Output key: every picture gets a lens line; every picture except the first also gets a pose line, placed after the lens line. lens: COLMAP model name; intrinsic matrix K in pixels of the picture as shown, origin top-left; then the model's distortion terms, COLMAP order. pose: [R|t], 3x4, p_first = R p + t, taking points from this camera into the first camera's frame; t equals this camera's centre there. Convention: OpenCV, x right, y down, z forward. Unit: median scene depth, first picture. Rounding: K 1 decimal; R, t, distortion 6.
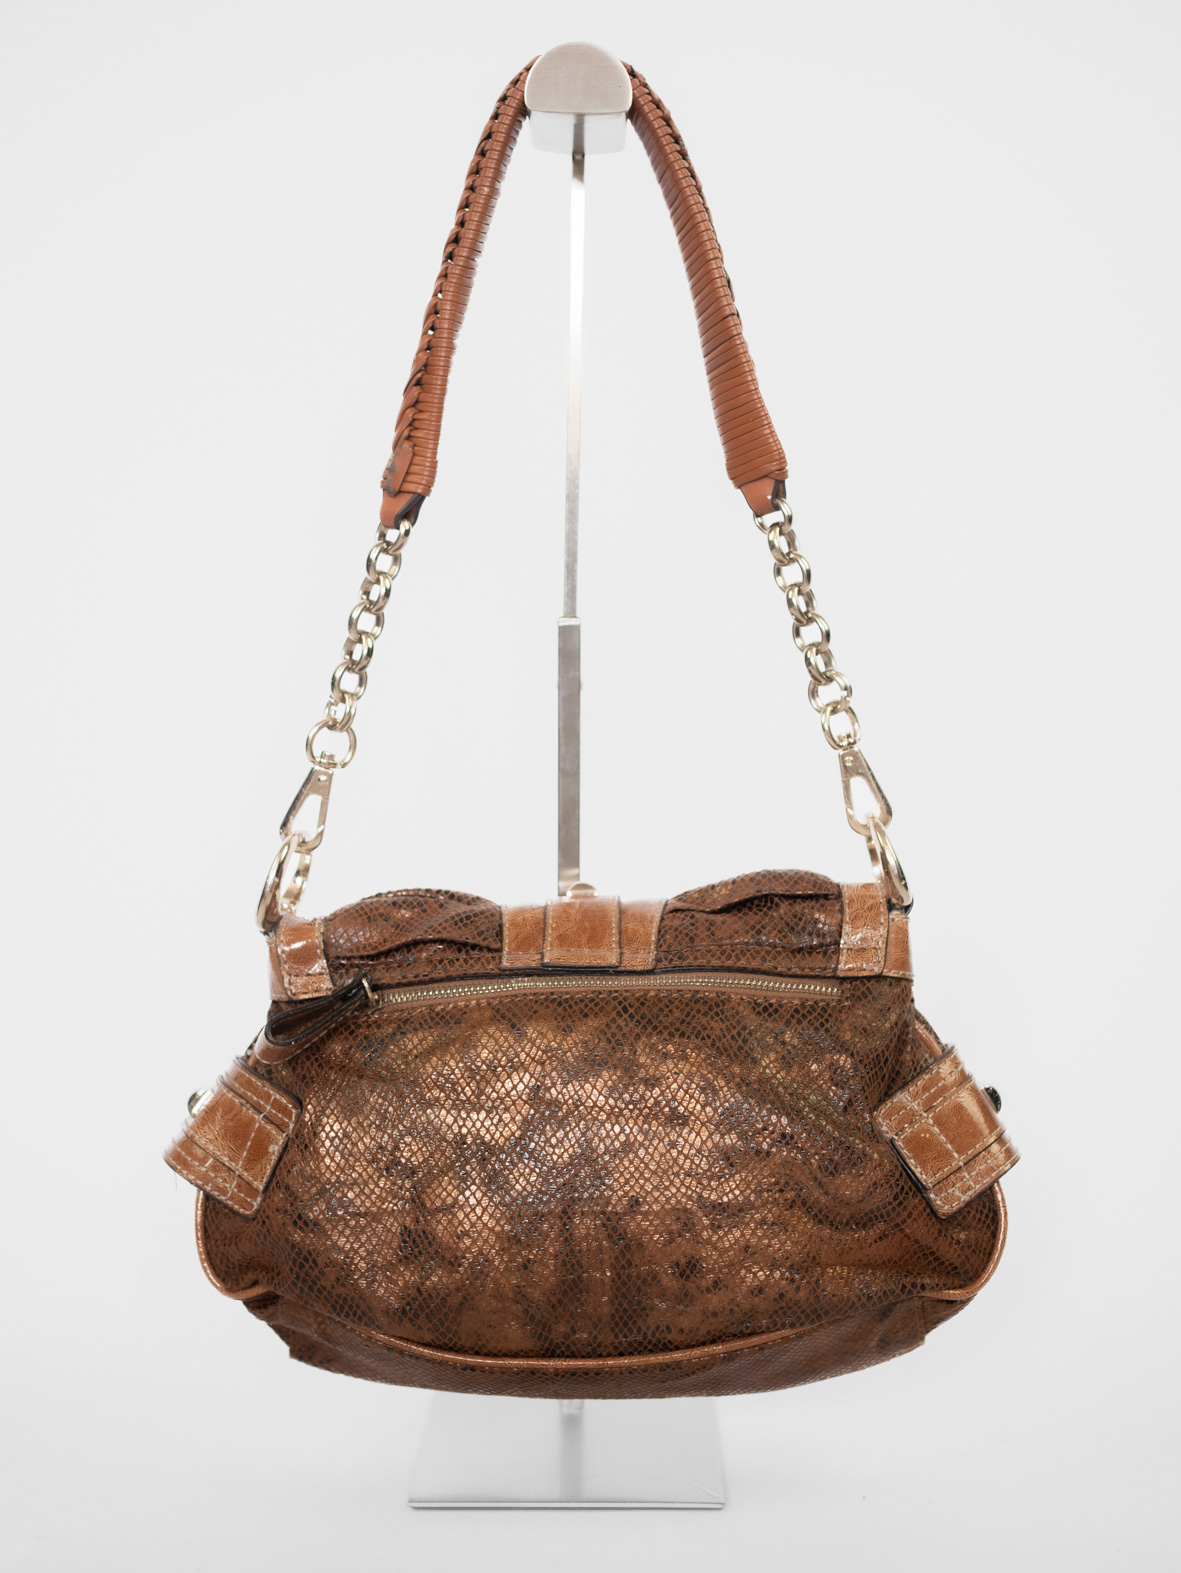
lens RADIAL K [[2028.2, 0, 591.5], [0, 2028.2, 822.6], [0, 0, 1]] dist [-0.119476, 0.057992]
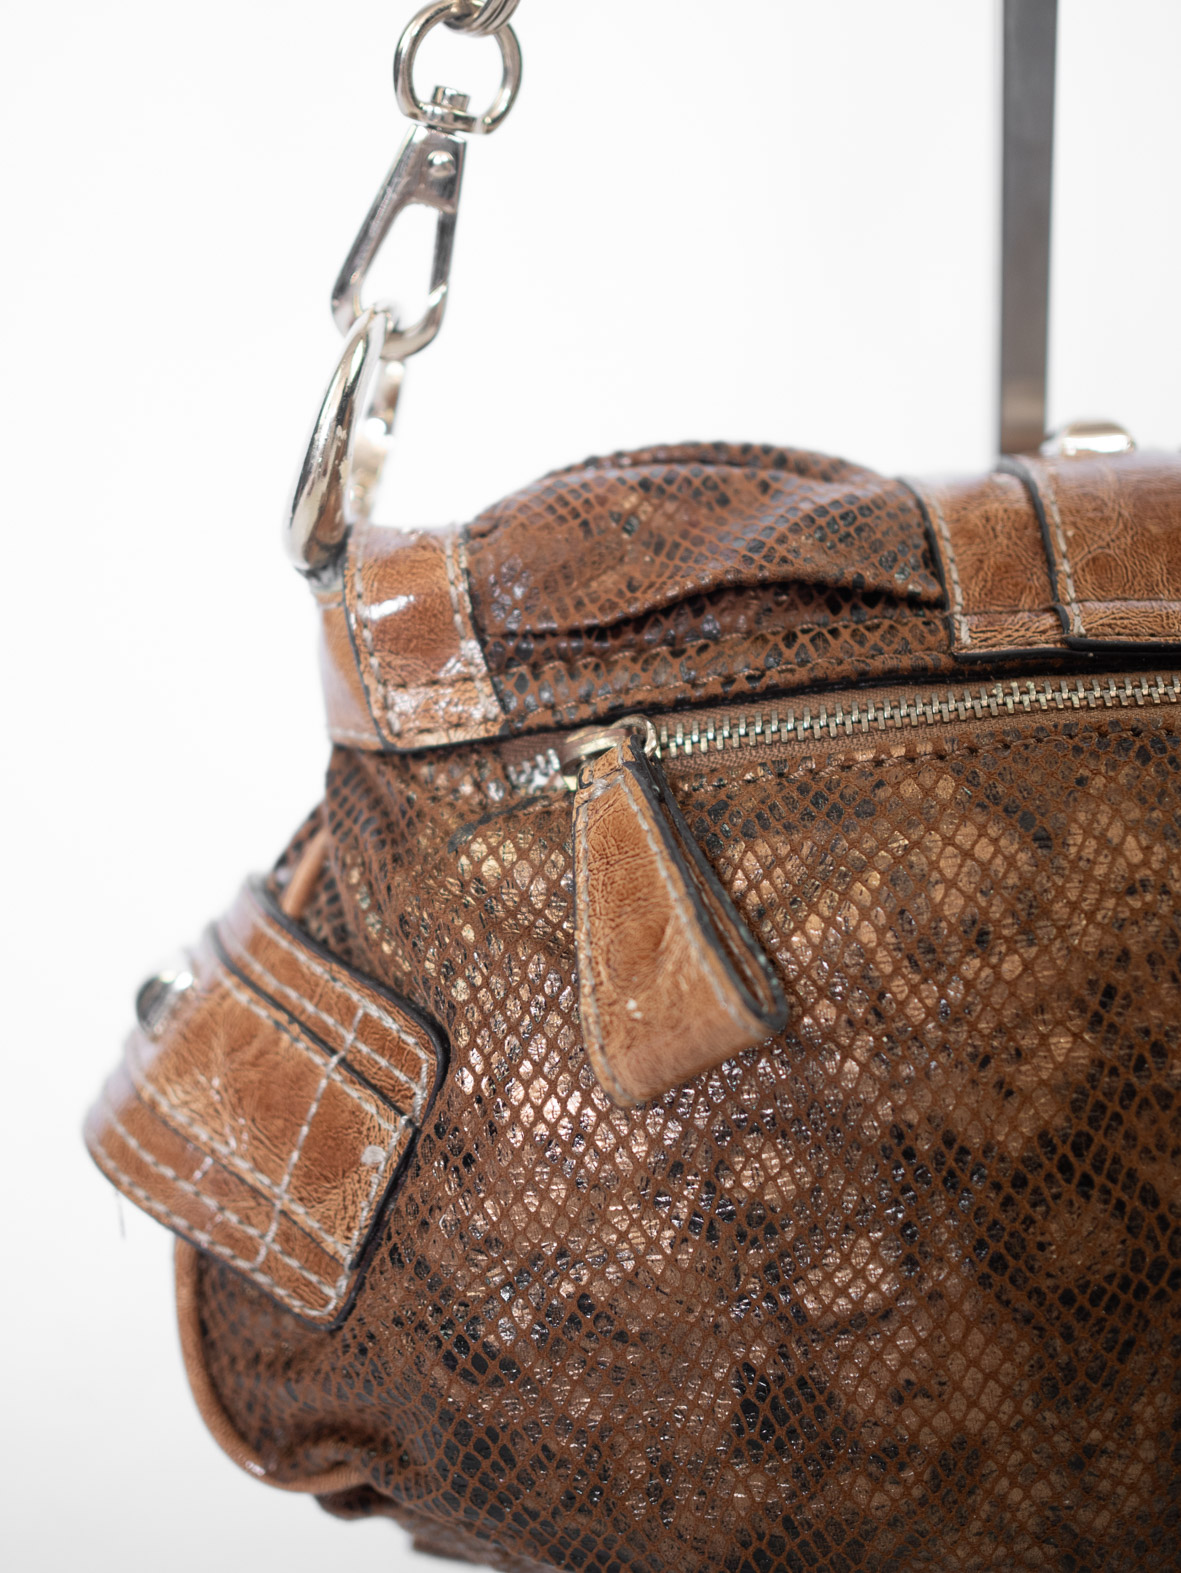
lens RADIAL K [[2246.0, 0, 590.5], [0, 2246.0, 786.5], [0, 0, 1]] dist [-0.128976, 0.043305]
pose [[0.999312, -0.030826, 0.020625, -0.121344], [0.026111, 0.979644, 0.199037, 0.011637], [-0.026341, -0.198362, 0.979775, 0.590277]]
